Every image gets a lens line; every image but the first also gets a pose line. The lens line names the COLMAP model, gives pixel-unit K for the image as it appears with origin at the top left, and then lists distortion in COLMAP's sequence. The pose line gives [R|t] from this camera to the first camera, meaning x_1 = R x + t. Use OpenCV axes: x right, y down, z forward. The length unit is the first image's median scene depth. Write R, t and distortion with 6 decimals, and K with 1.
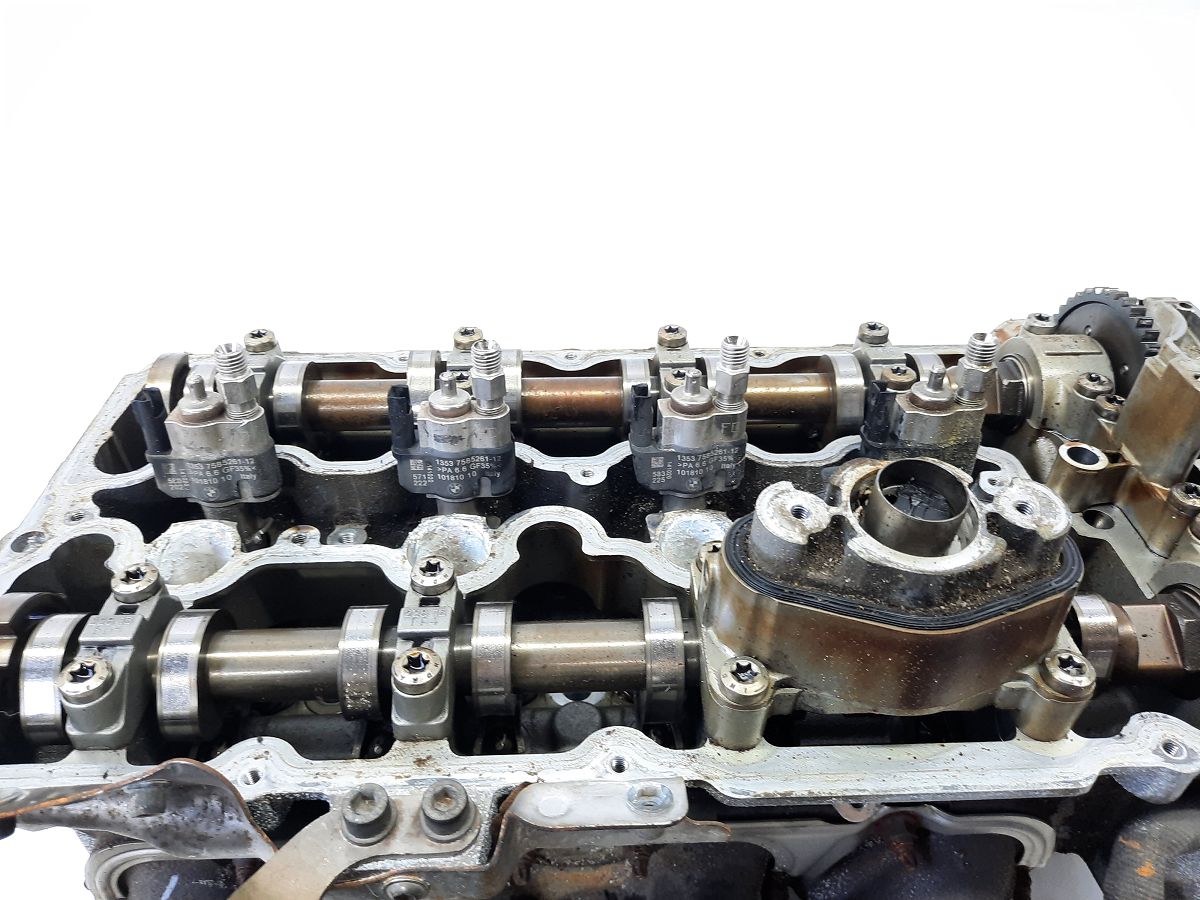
lens RADIAL K [[924.3, 0, 600.0], [0, 924.3, 450.0], [0, 0, 1]] dist [0.039653, -0.069523]
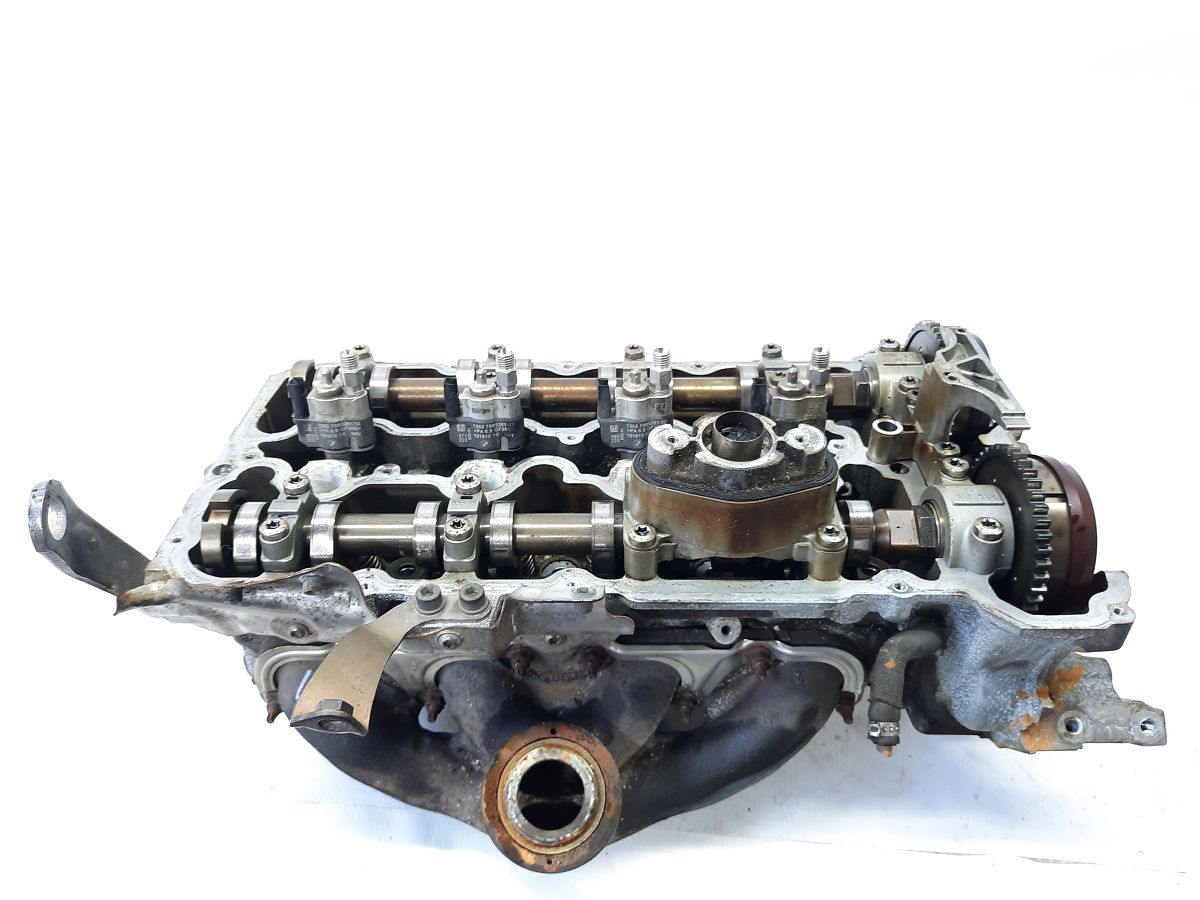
lens RADIAL K [[876.6, 0, 600.0], [0, 876.6, 450.0], [0, 0, 1]] dist [0.050026, -0.087872]
pose [[0.998963, 0.012276, -0.043843, 0.112427], [-0.013999, 0.999132, -0.039229, 0.116600], [0.043323, 0.039802, 0.998268, -0.517303]]
